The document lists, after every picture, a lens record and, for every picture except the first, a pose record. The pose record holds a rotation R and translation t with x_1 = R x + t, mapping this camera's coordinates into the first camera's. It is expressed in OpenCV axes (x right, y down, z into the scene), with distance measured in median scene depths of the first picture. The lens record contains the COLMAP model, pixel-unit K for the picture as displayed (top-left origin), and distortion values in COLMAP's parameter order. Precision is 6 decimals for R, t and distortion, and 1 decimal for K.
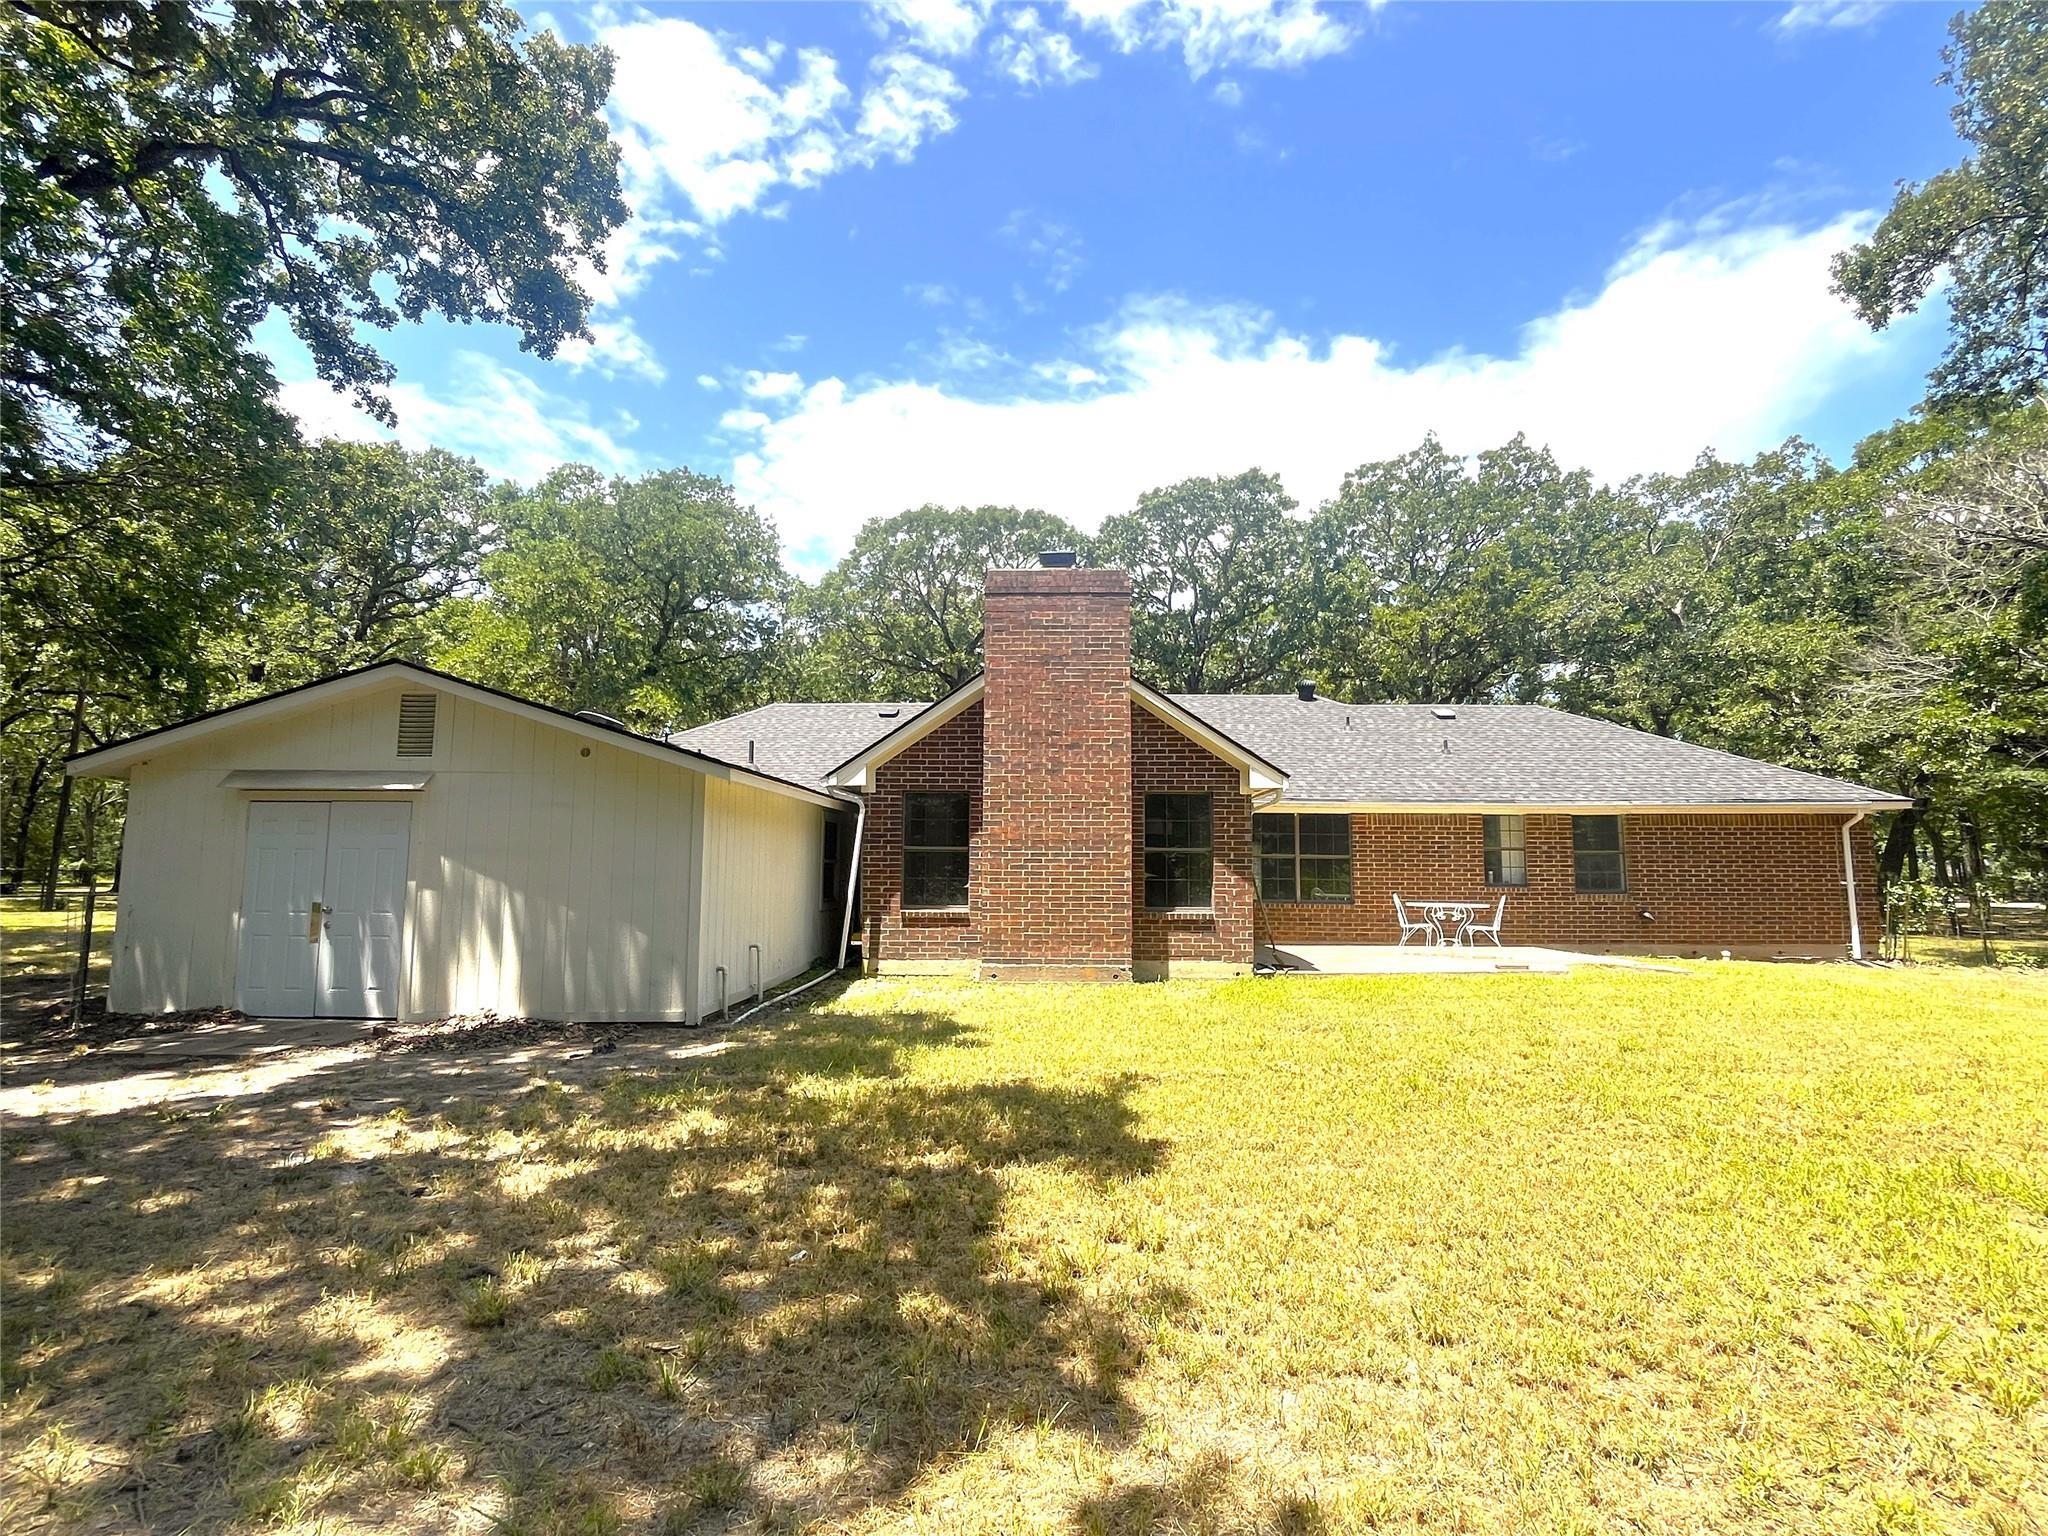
lens RADIAL K [[967.1, 0, 1021.3], [0, 967.1, 778.2], [0, 0, 1]] dist [-0.019283, 0.000429]
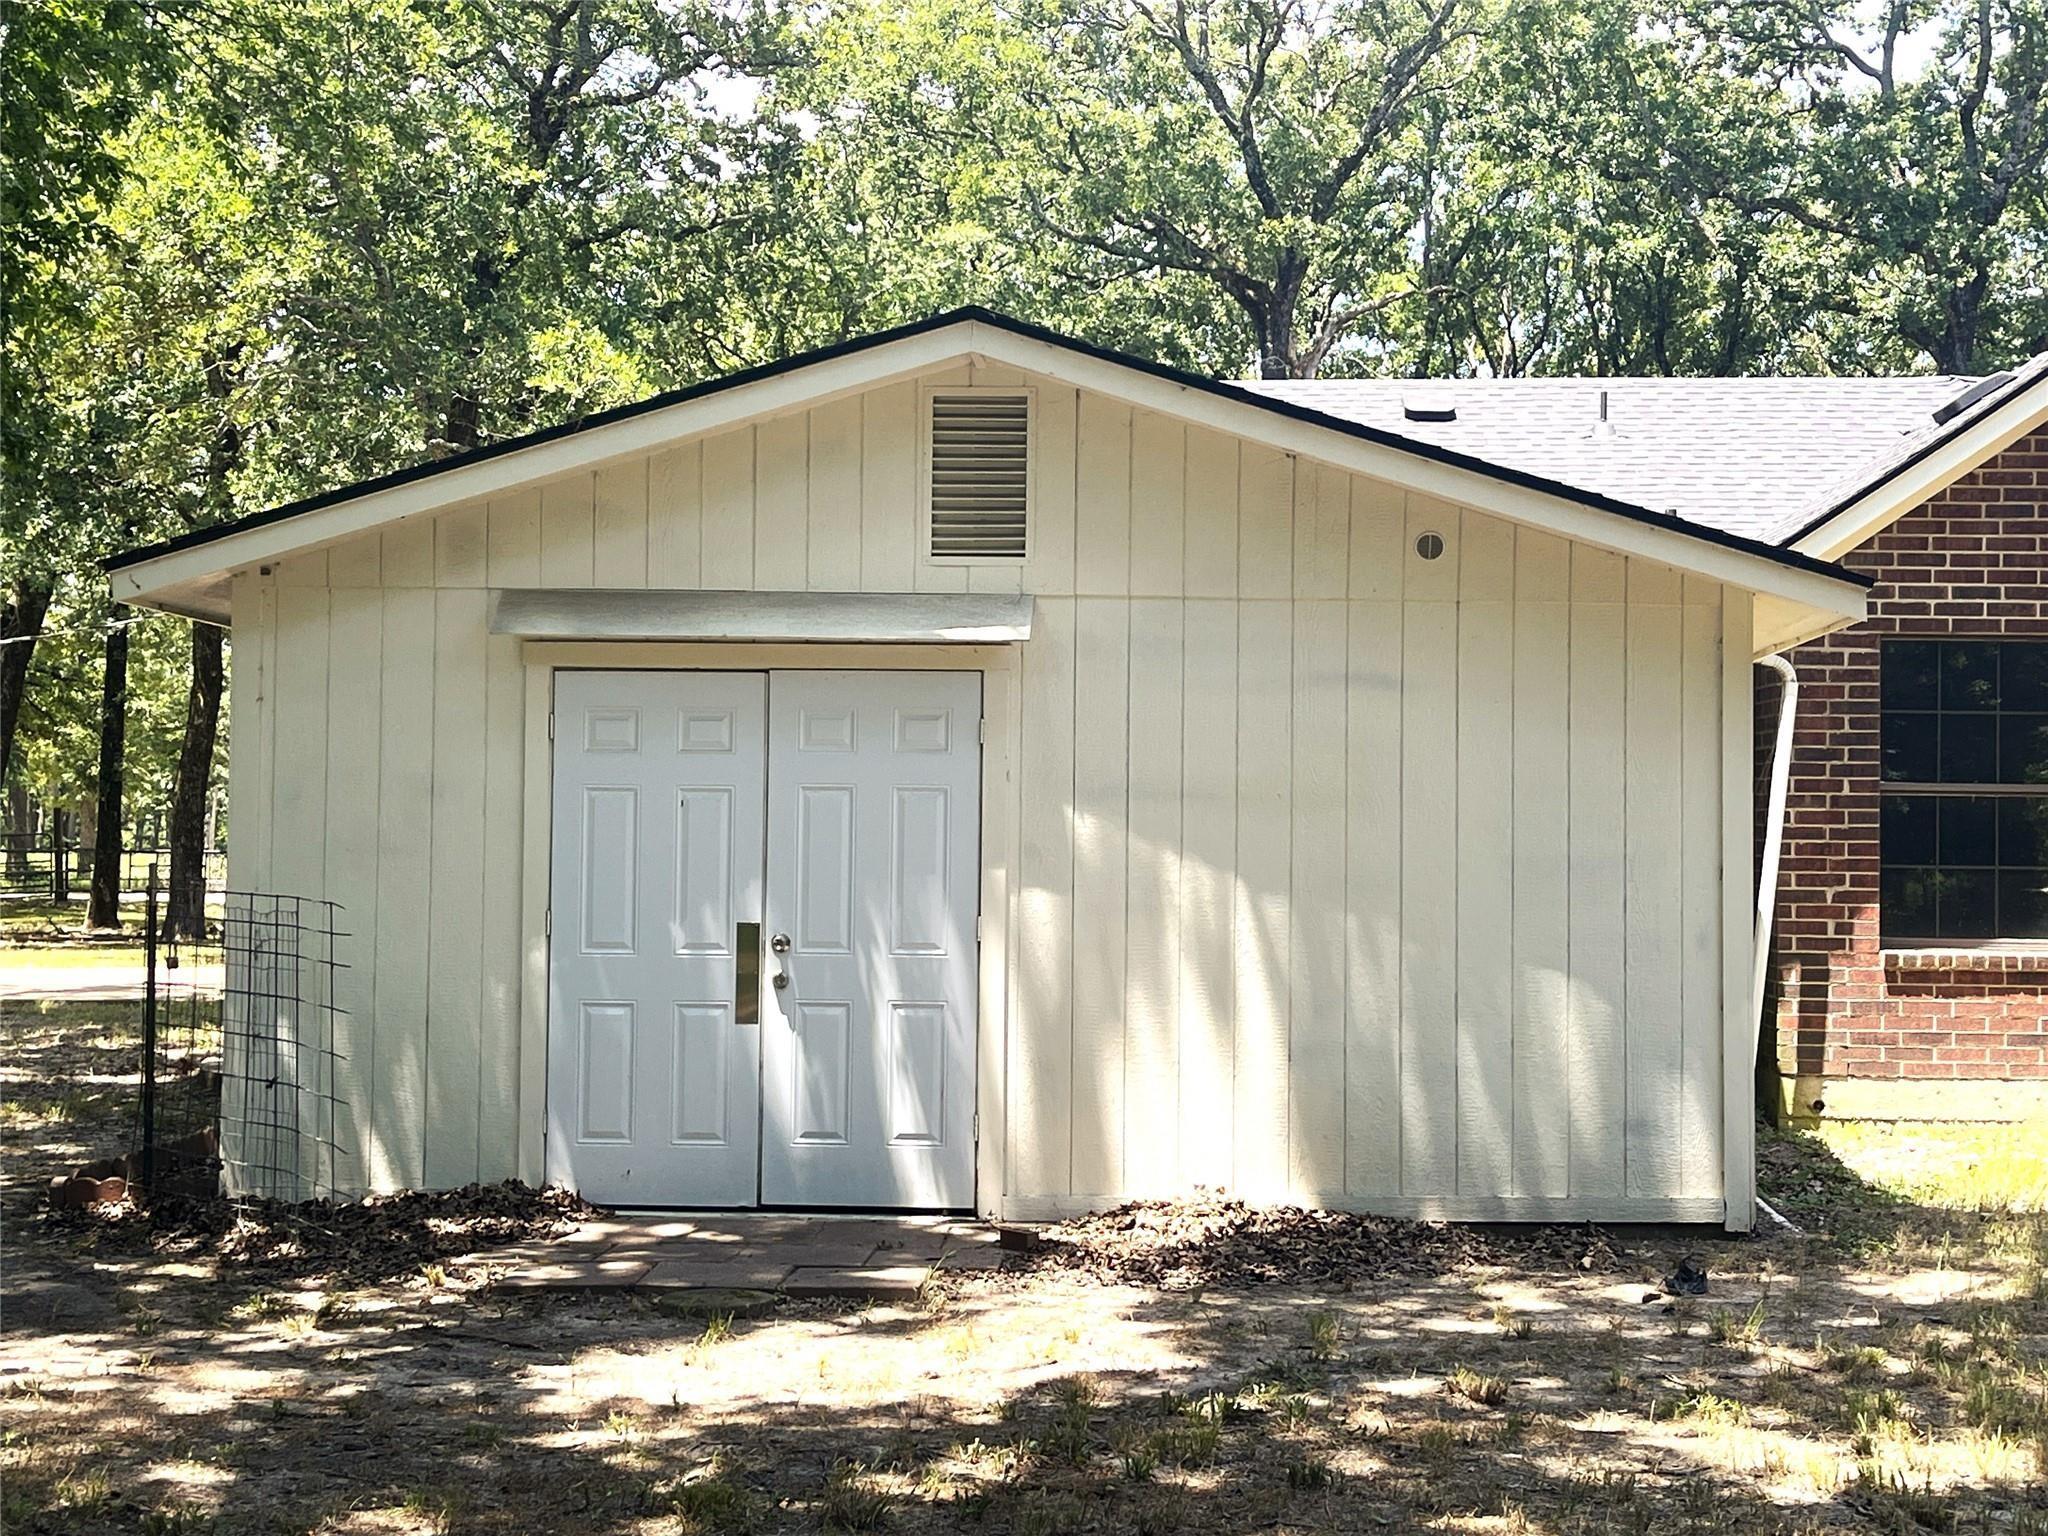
lens RADIAL K [[2964.1, 0, 1020.9], [0, 2964.1, 759.0], [0, 0, 1]] dist [0.018046, 0.000000]
pose [[0.999832, 0.000336, -0.018316, -0.408702], [0.000766, 0.998193, 0.060084, -0.008175], [0.018303, -0.060088, 0.998025, -0.154432]]
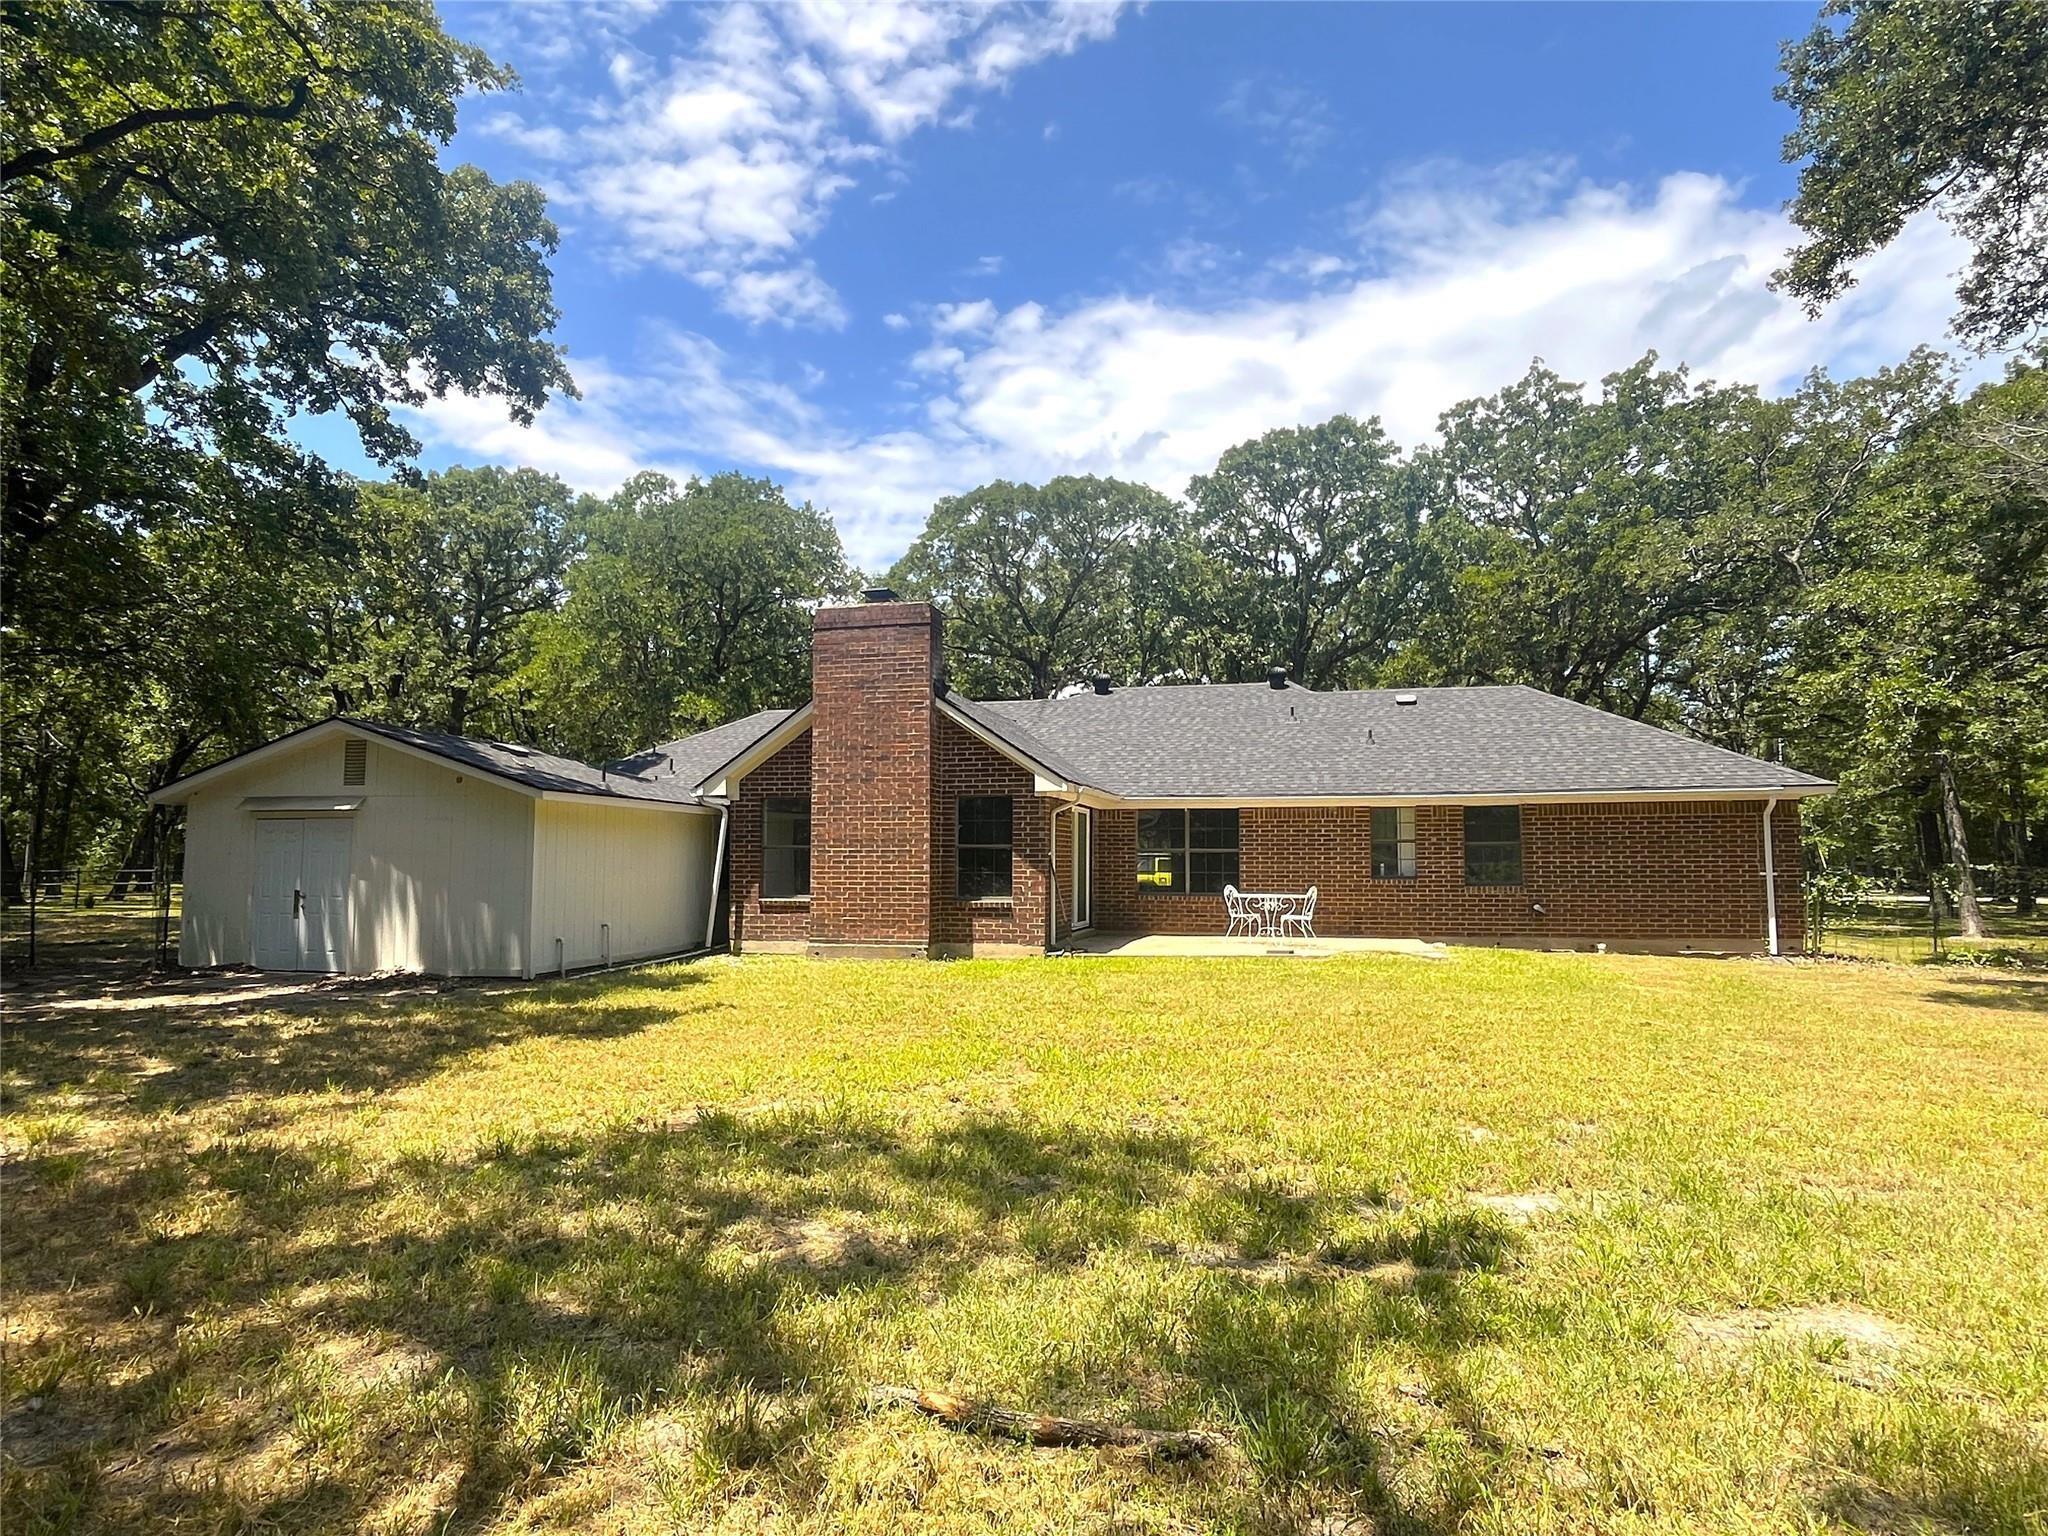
lens RADIAL K [[1127.1, 0, 1036.8], [0, 1127.1, 781.6], [0, 0, 1]] dist [-0.037784, 0.000536]
pose [[0.979291, -0.019475, -0.201517, 0.451775], [0.023935, 0.999519, 0.019719, -0.023824], [0.201036, -0.024134, 0.979286, -0.255719]]
